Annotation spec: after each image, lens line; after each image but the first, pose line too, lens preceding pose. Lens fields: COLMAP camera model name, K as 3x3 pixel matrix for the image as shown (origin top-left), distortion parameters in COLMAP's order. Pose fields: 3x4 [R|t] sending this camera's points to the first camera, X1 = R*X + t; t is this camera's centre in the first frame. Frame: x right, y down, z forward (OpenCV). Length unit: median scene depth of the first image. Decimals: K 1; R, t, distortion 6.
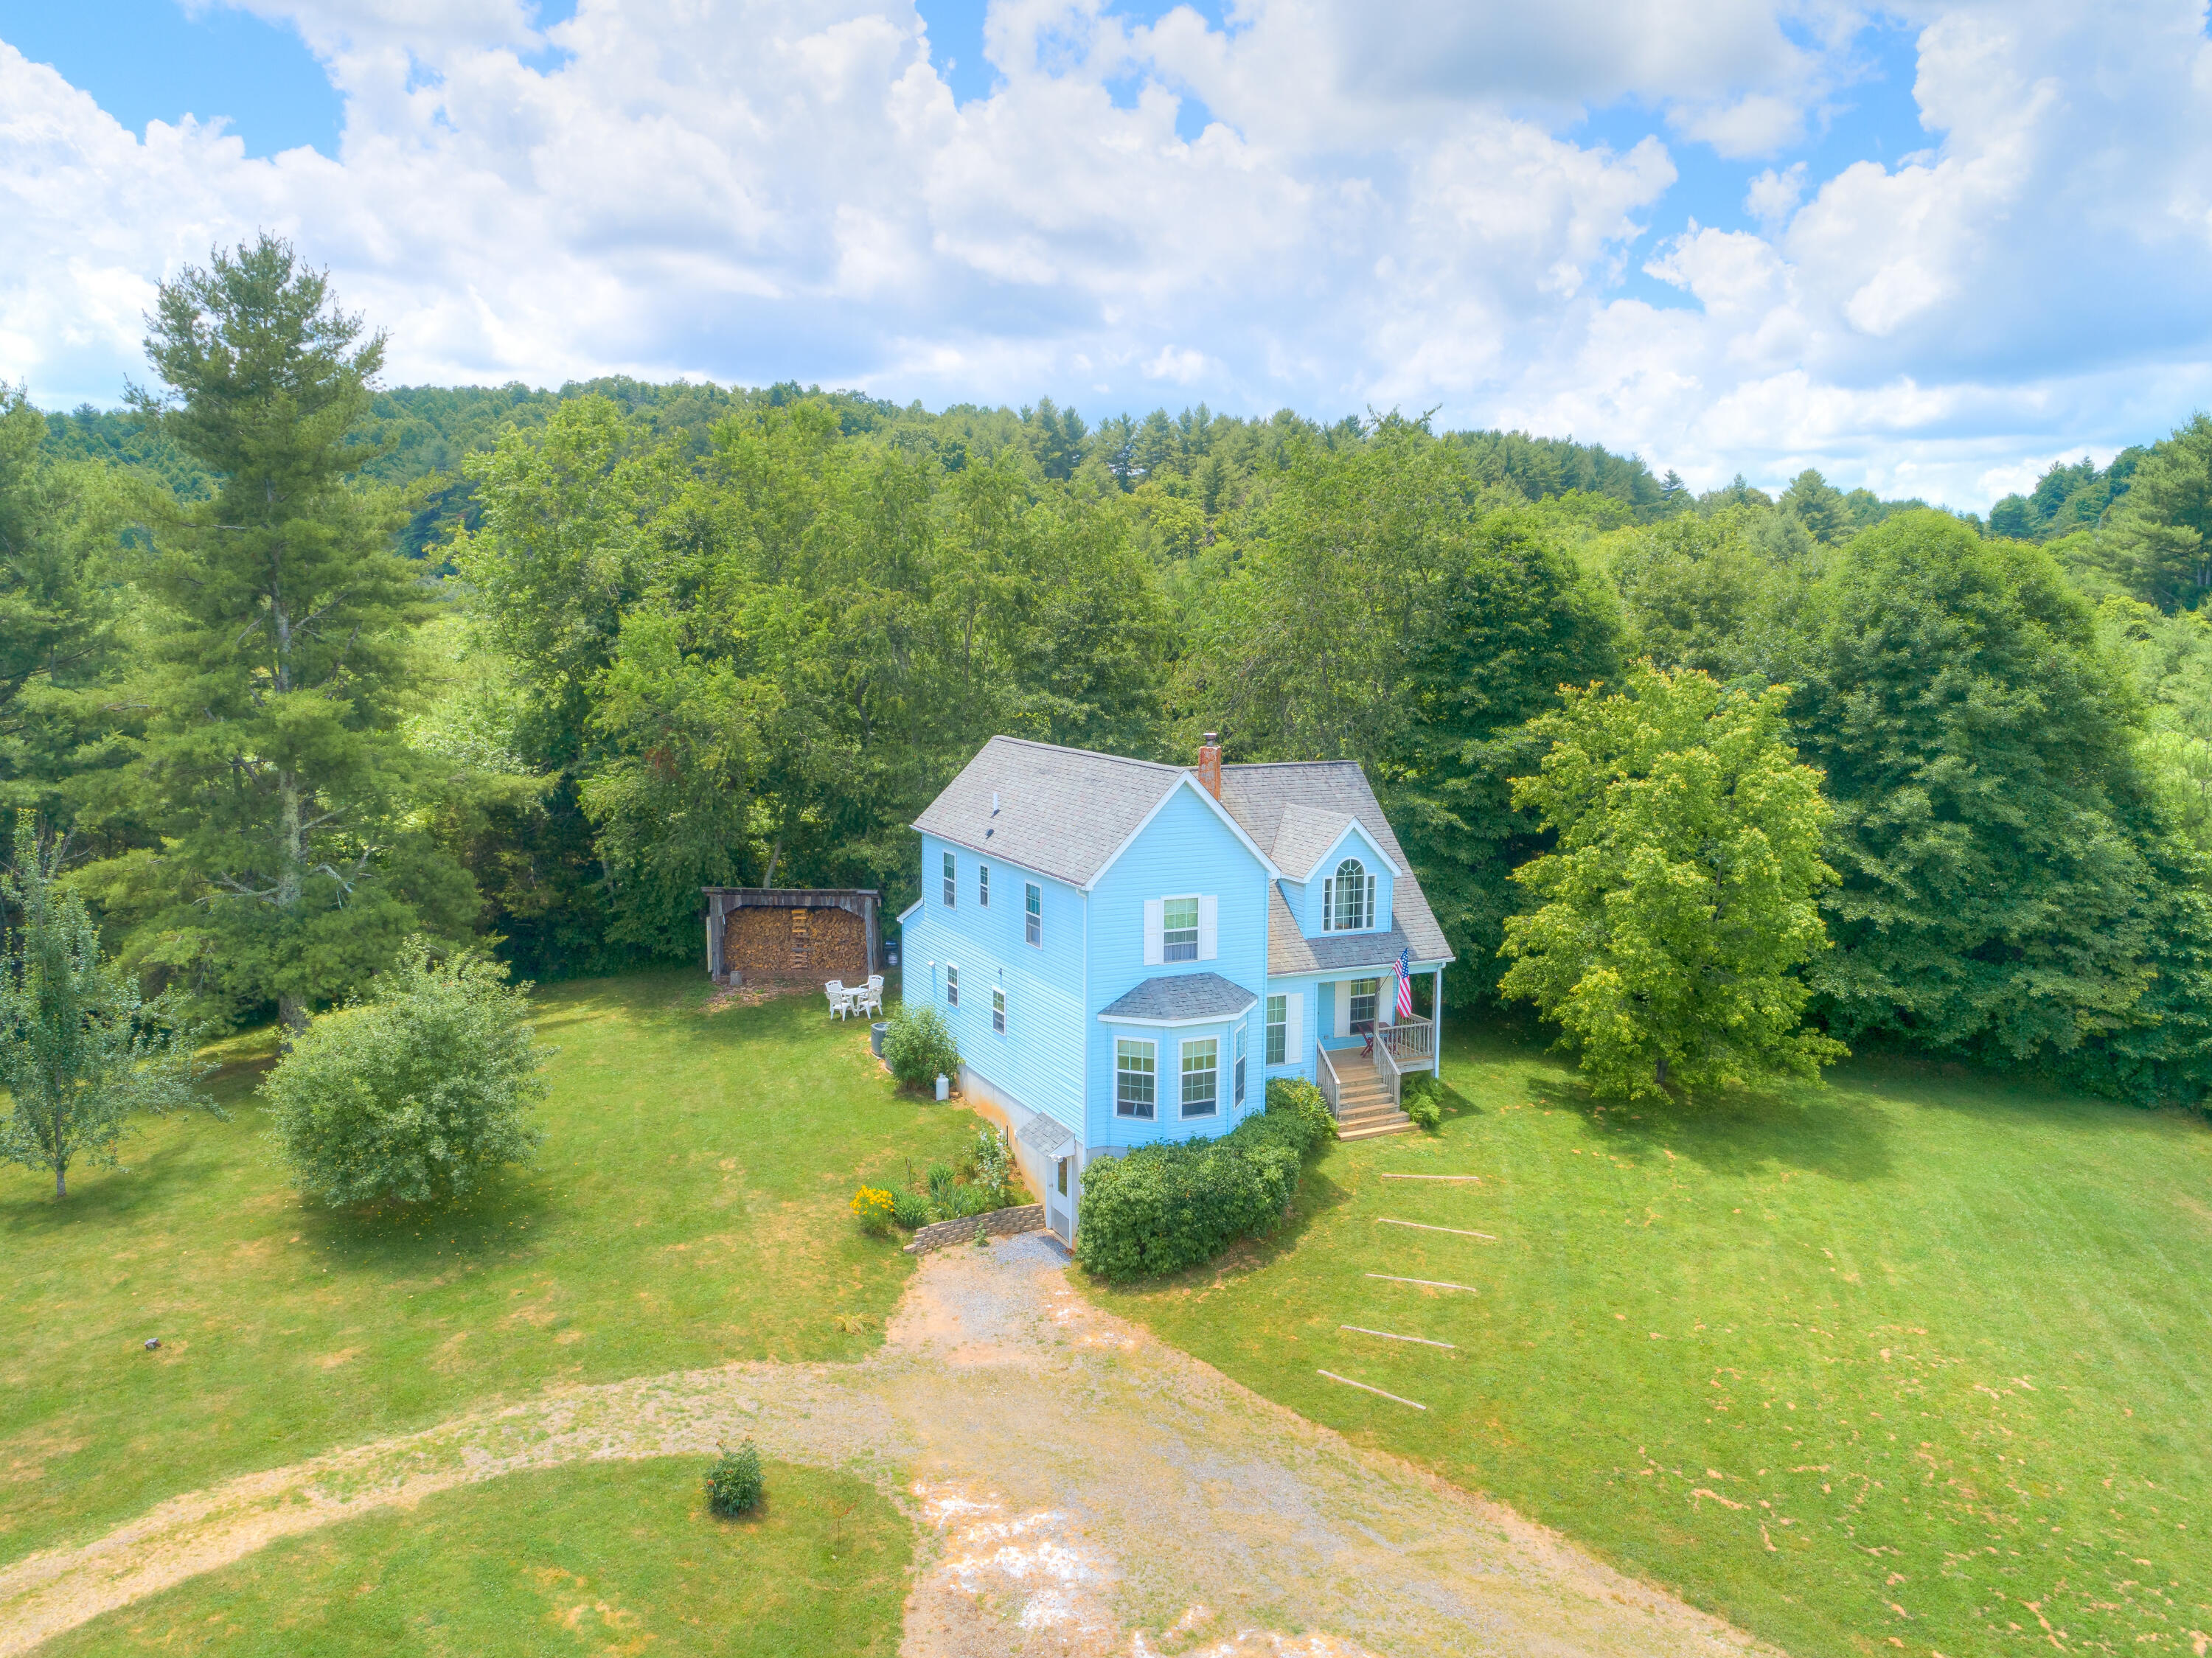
lens RADIAL K [[1718.5, 0, 1118.9], [0, 1718.5, 834.3], [0, 0, 1]] dist [-0.014232, 0.003321]
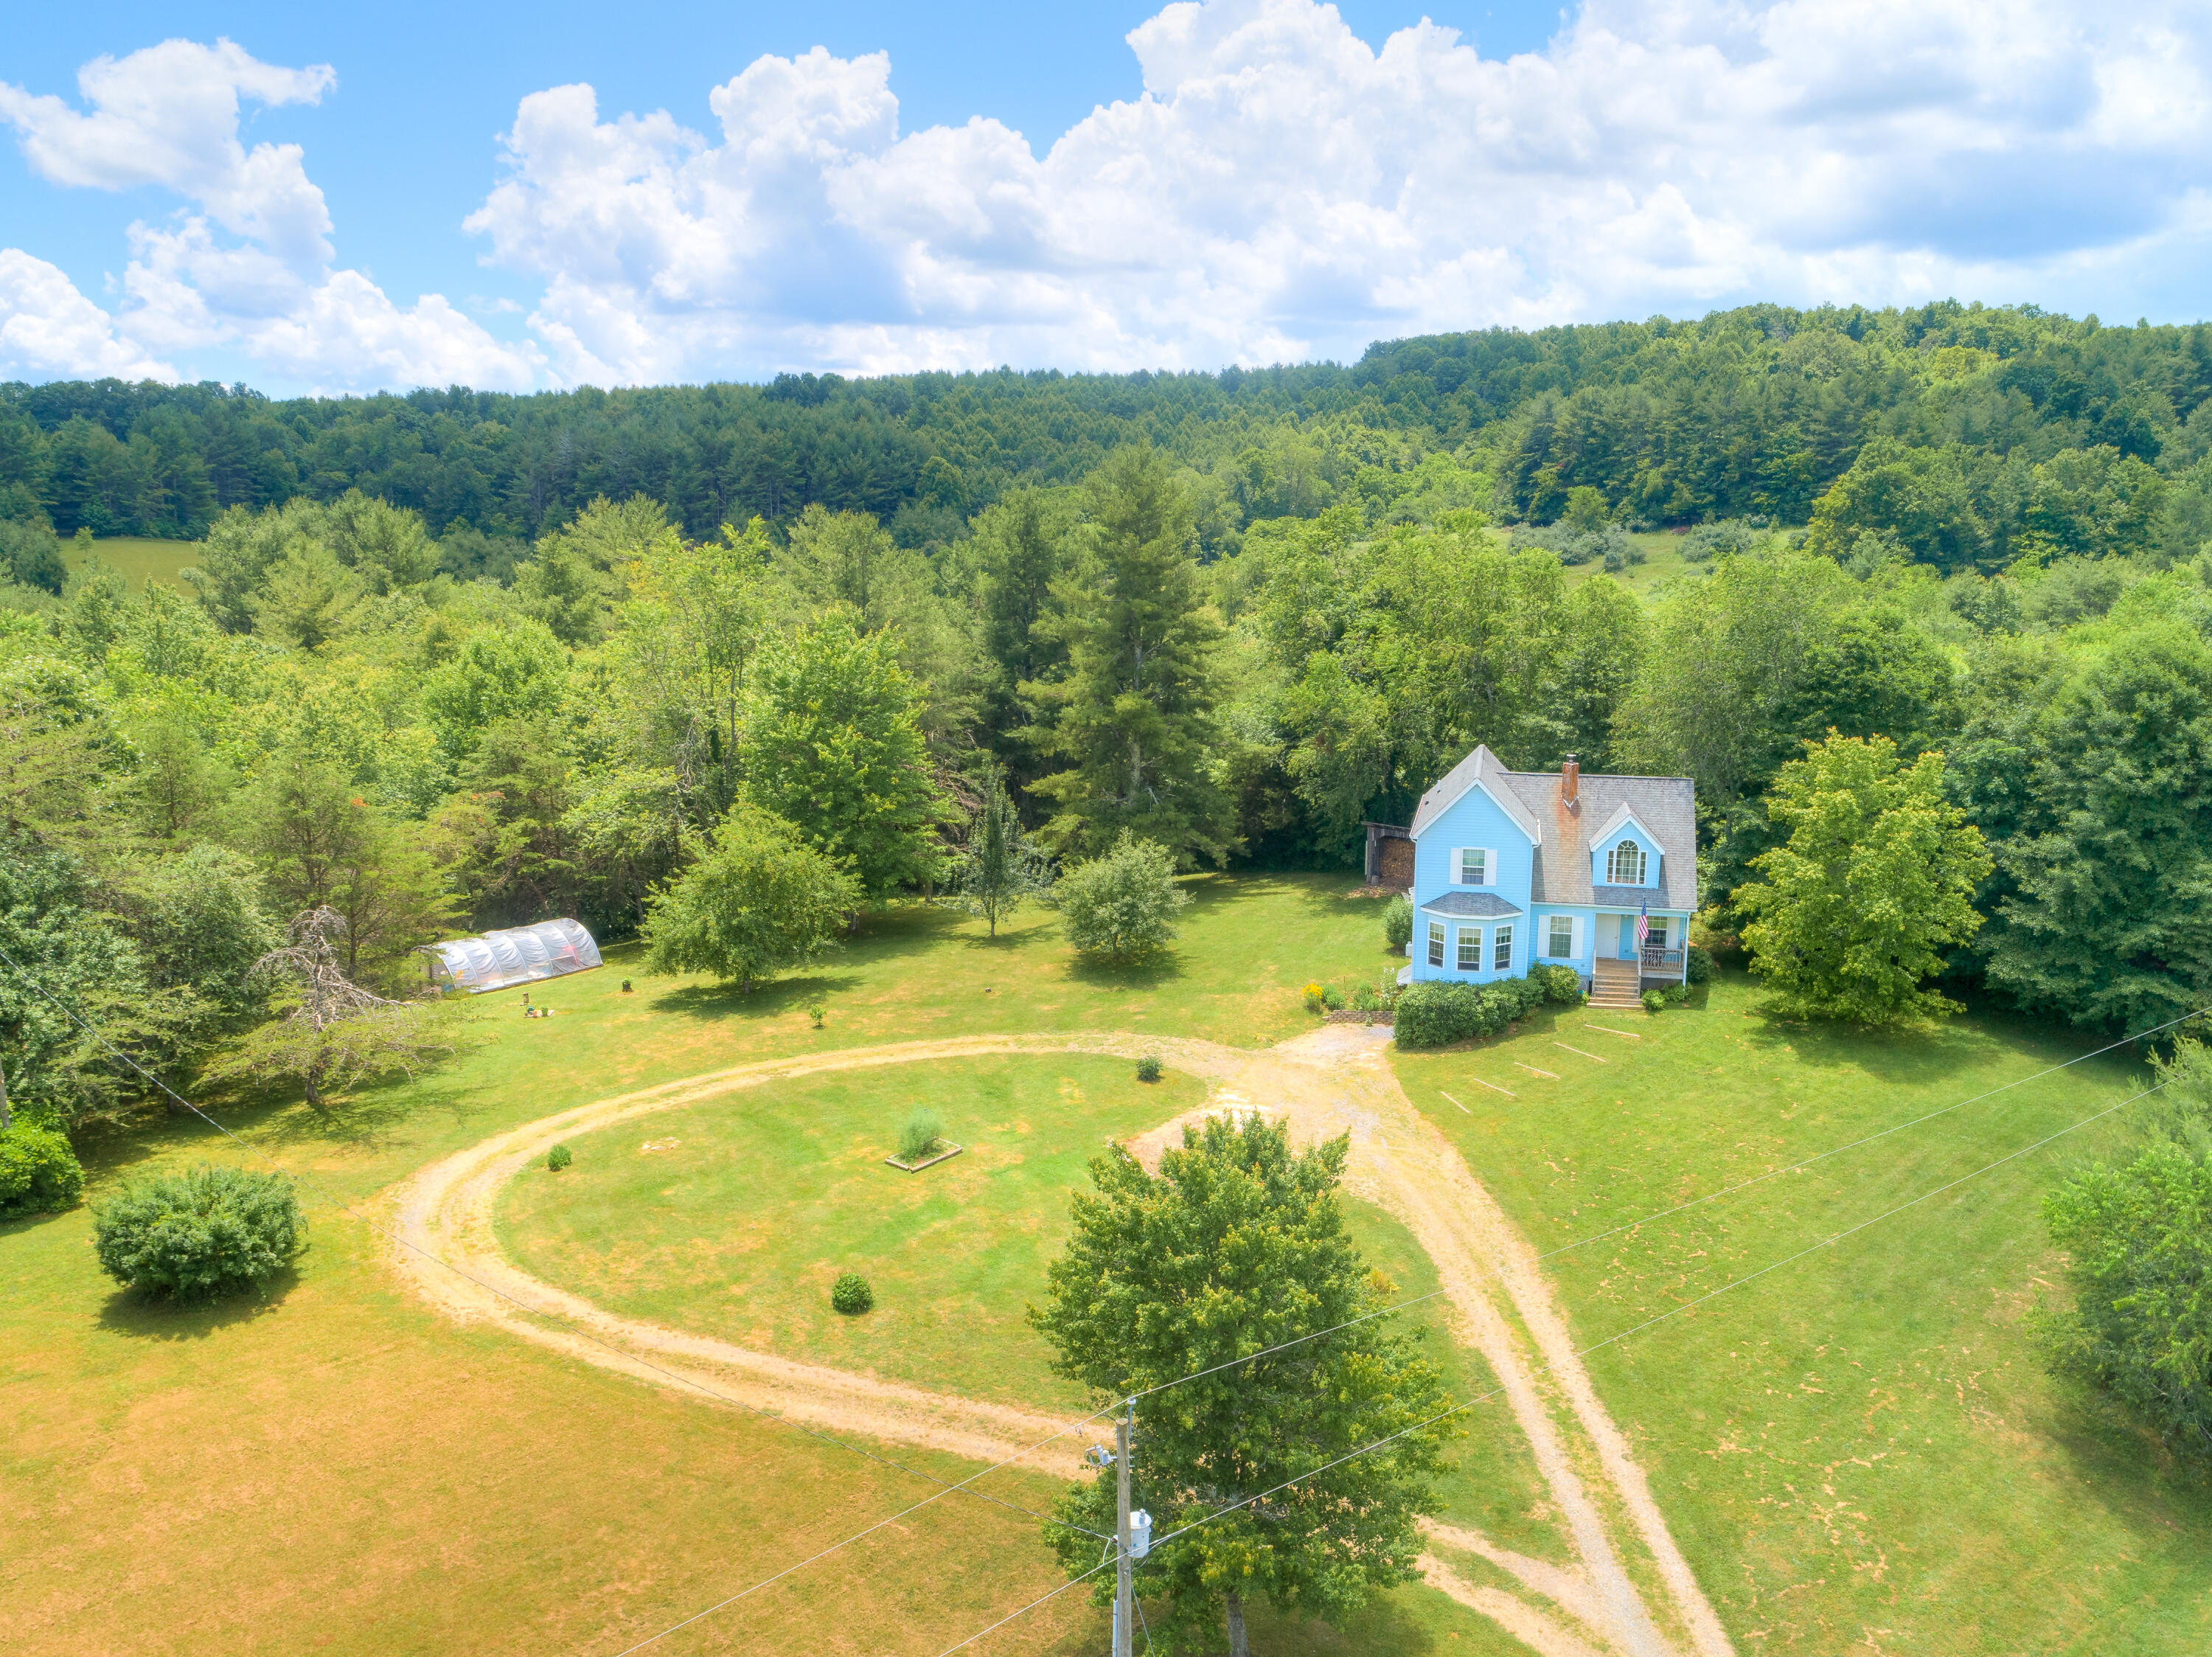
lens RADIAL K [[1872.2, 0, 1141.2], [0, 1872.2, 869.2], [0, 0, 1]] dist [-0.014285, 0.005162]
pose [[0.807132, 0.112215, -0.579609, 0.720178], [-0.081389, 0.993545, 0.079018, -0.055095], [0.584734, -0.016604, 0.811055, -0.636359]]
